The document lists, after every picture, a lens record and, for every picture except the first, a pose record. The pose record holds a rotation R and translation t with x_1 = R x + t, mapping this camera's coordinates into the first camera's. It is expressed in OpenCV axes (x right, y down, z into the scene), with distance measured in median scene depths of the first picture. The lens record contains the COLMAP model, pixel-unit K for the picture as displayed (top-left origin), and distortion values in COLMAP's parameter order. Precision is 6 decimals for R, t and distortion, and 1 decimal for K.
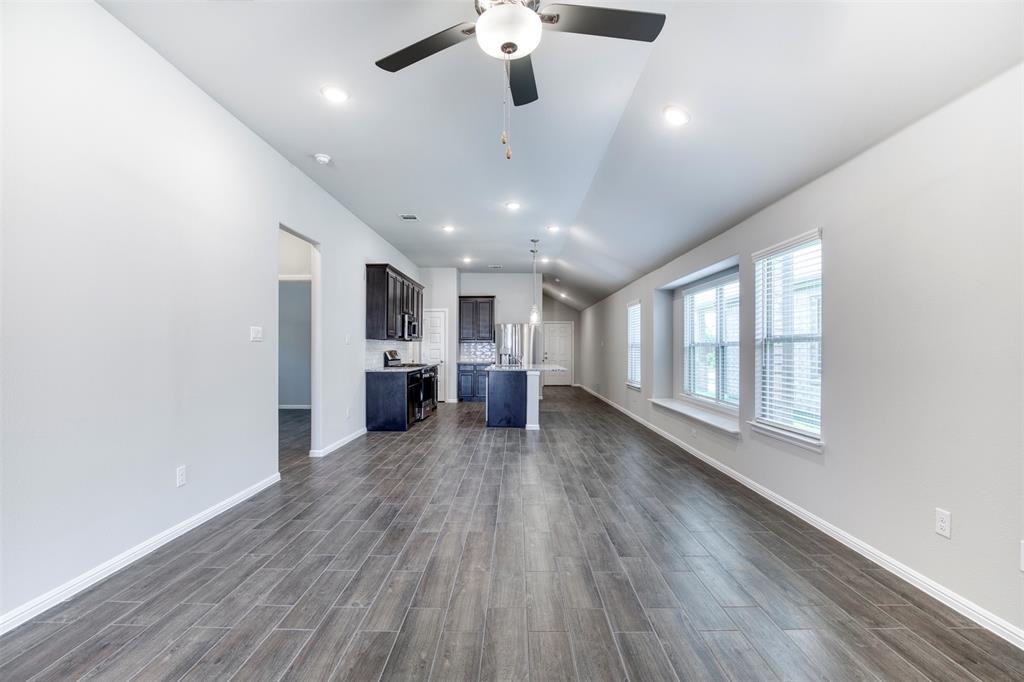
lens RADIAL K [[468.7, 0, 515.8], [0, 468.7, 346.7], [0, 0, 1]] dist [-0.031902, 0.003072]
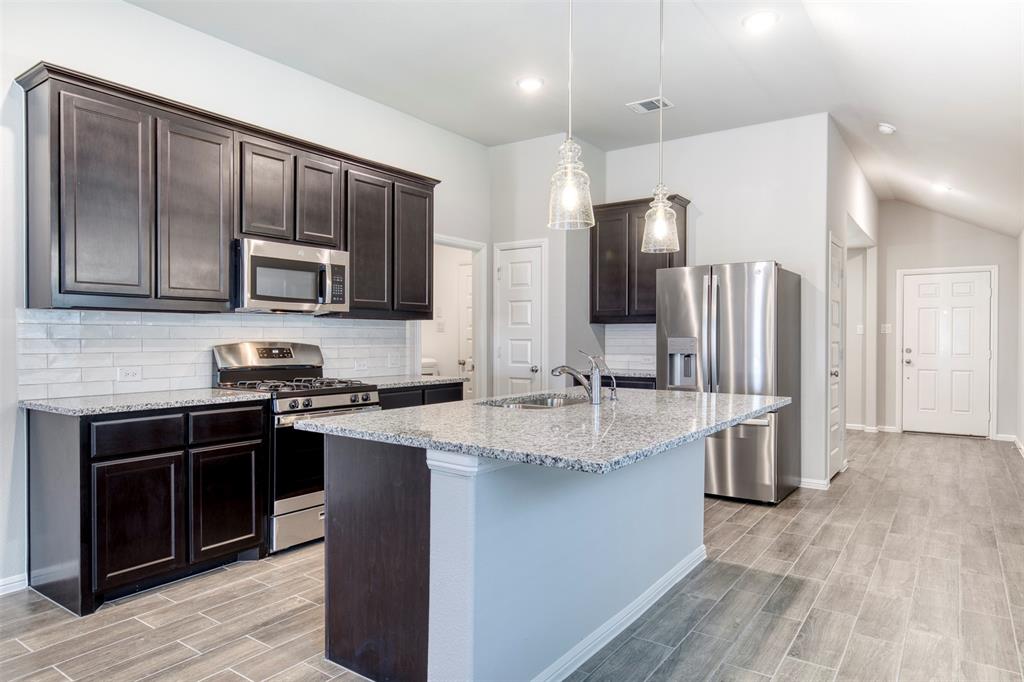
lens RADIAL K [[634.1, 0, 521.1], [0, 634.1, 342.3], [0, 0, 1]] dist [-0.000091, -0.000834]
pose [[0.823216, 0.004150, -0.567713, 0.222304], [0.001454, 0.999955, 0.009418, 0.003960], [0.567726, -0.008579, 0.823173, 0.834904]]
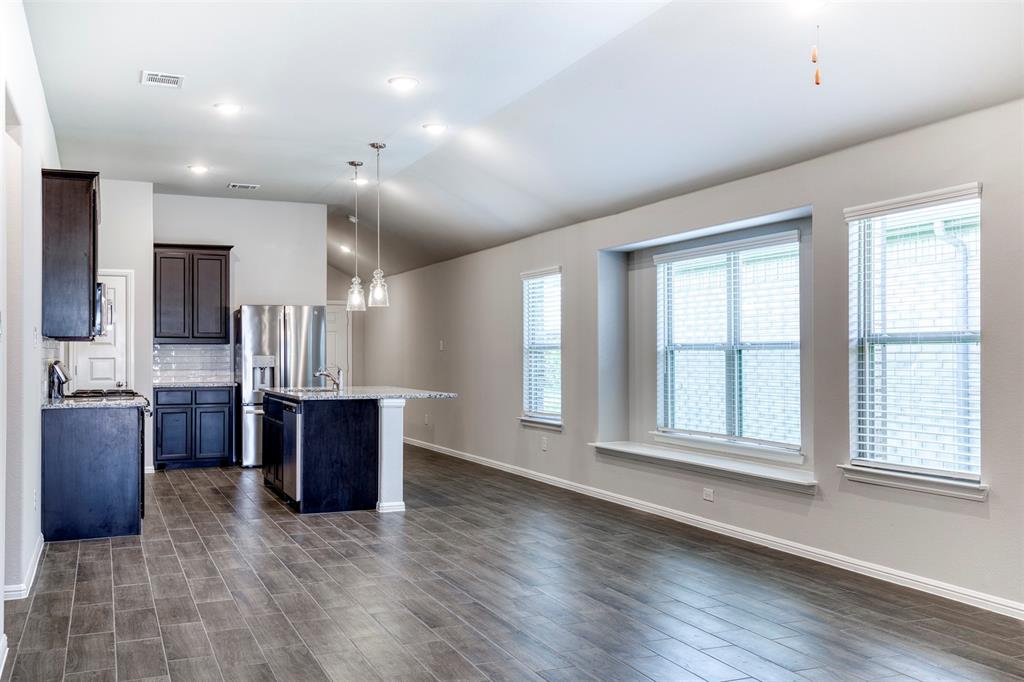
lens RADIAL K [[964.9, 0, 519.8], [0, 964.9, 348.5], [0, 0, 1]] dist [0.044541, 0.000000]
pose [[0.918519, -0.002845, 0.395366, -0.268989], [0.003828, 0.999991, -0.001698, -0.001241], [-0.395358, 0.003073, 0.918522, -0.043928]]
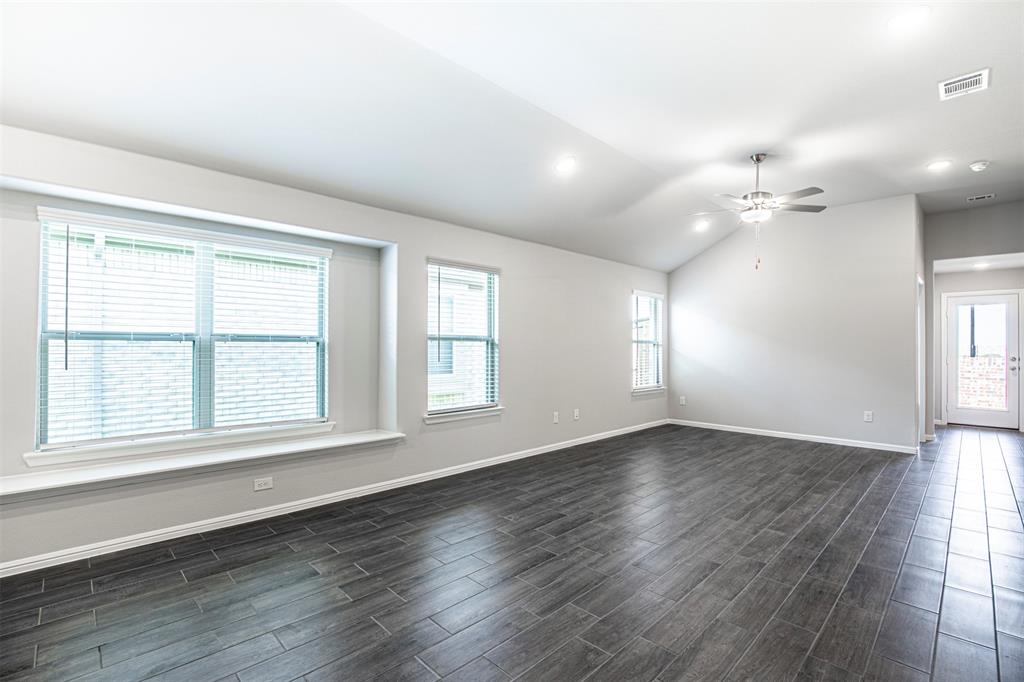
lens RADIAL K [[468.7, 0, 510.9], [0, 468.7, 347.1], [0, 0, 1]] dist [-0.031902, 0.003072]
pose [[-0.702836, -0.007368, 0.711314, -0.221418], [-0.009280, 0.999956, 0.001188, 0.002318], [-0.711291, -0.005766, -0.702874, 0.958468]]
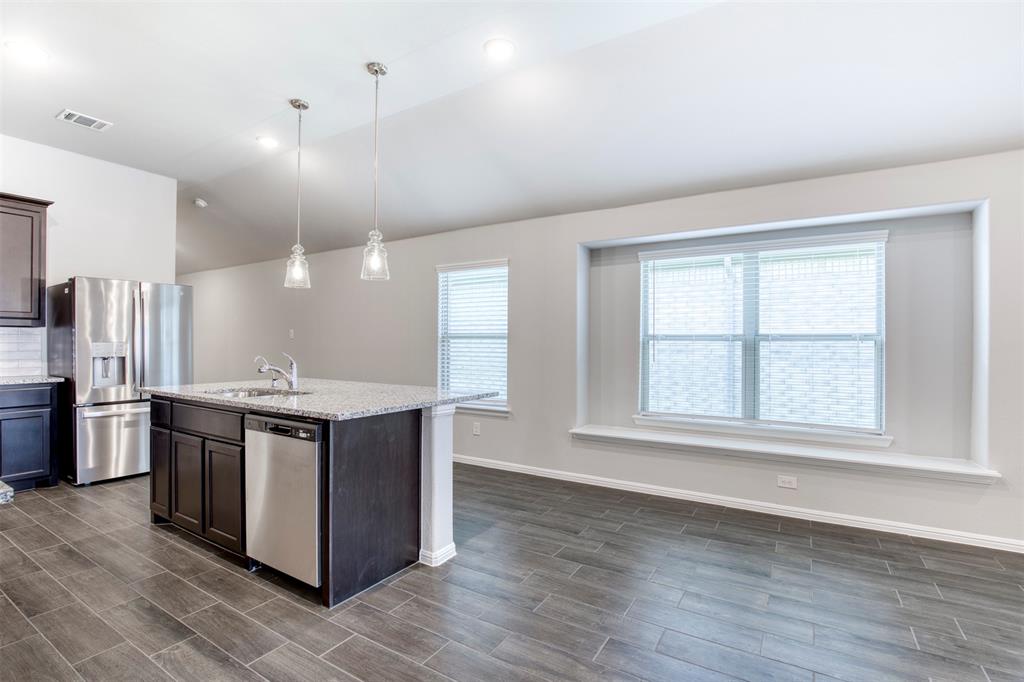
lens RADIAL K [[468.7, 0, 510.0], [0, 468.7, 346.2], [0, 0, 1]] dist [-0.031902, 0.003072]
pose [[0.521458, -0.005153, 0.853261, -0.263719], [-0.005659, 0.999939, 0.009497, 0.002163], [-0.853258, -0.009782, 0.521397, 0.797118]]
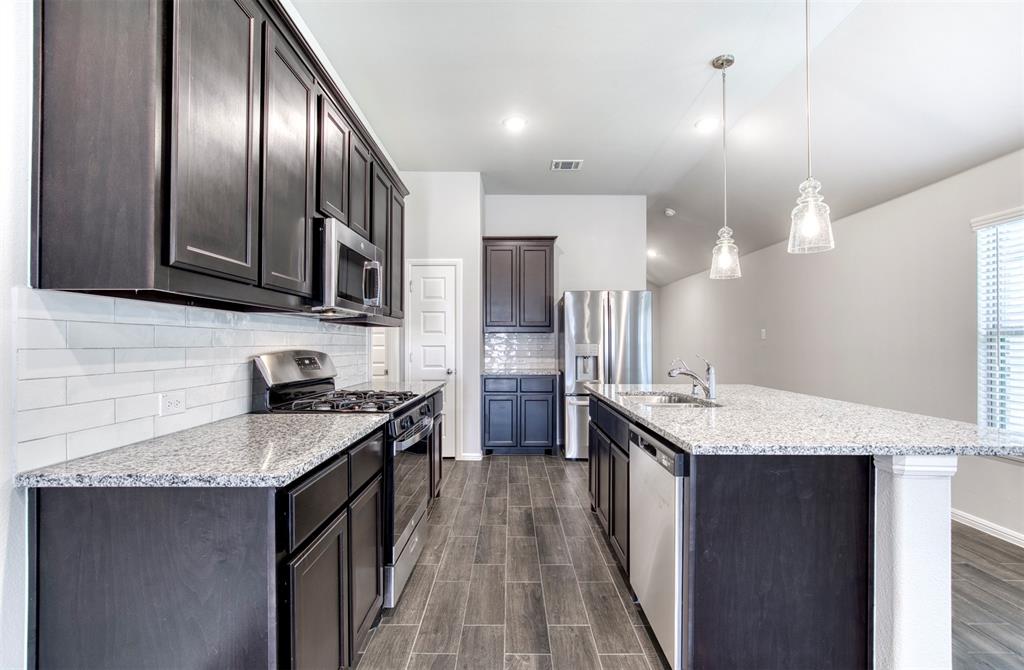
lens RADIAL K [[456.9, 0, 513.9], [0, 456.9, 338.7], [0, 0, 1]] dist [-0.009496, 0.000638]
pose [[0.999976, -0.002075, 0.006648, -0.149014], [0.002127, 0.999968, -0.007751, 0.003086], [-0.006632, 0.007765, 0.999948, 0.841442]]
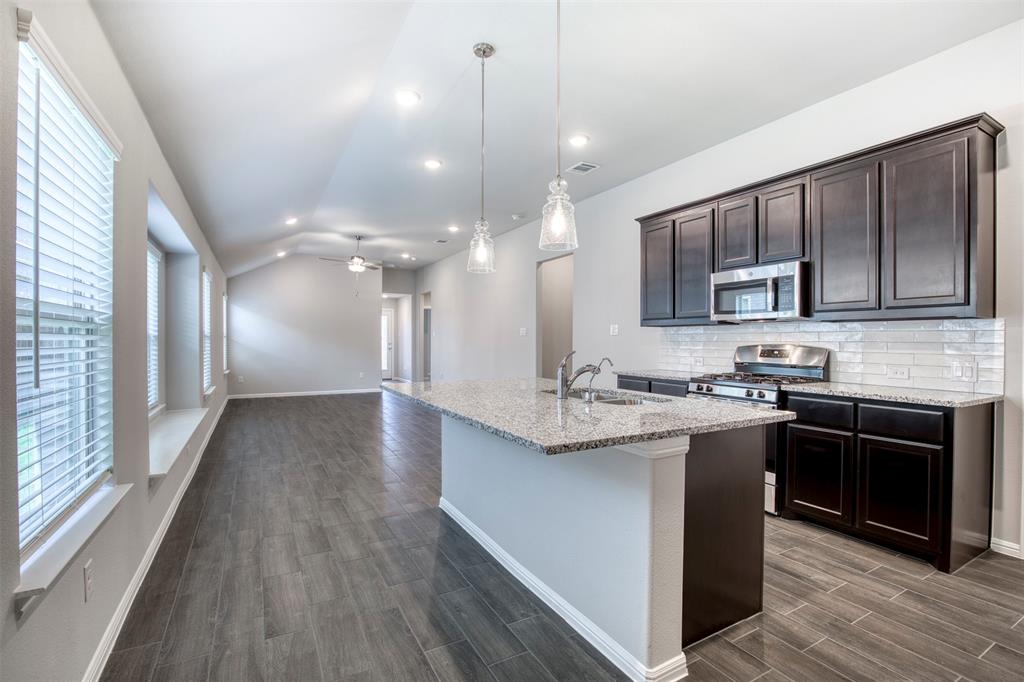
lens RADIAL K [[468.7, 0, 510.8], [0, 468.7, 345.2], [0, 0, 1]] dist [-0.031902, 0.003072]
pose [[-0.876037, 0.000530, -0.482243, 0.226623], [-0.004139, 0.999954, 0.008618, 0.006183], [0.482225, 0.009545, -0.875995, 1.518304]]
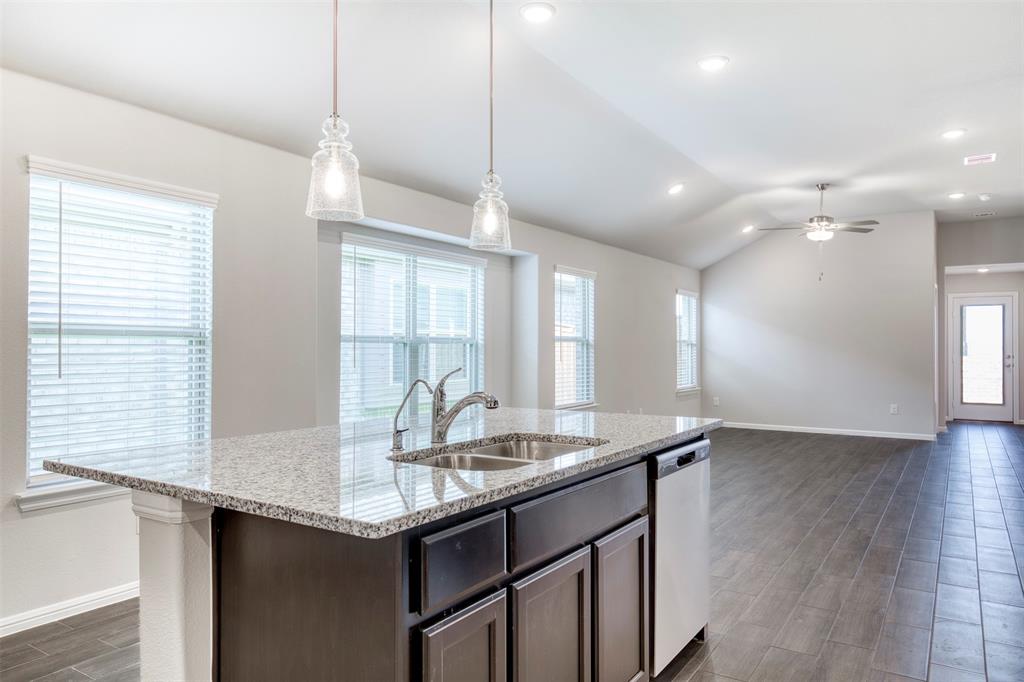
lens RADIAL K [[692.9, 0, 511.1], [0, 692.9, 345.2], [0, 0, 1]] dist [0.004246, 0.005853]
pose [[-0.838414, -0.003636, 0.545022, -0.197862], [-0.006273, 0.999976, -0.002979, 0.003824], [-0.544998, -0.005916, -0.838417, 1.484240]]
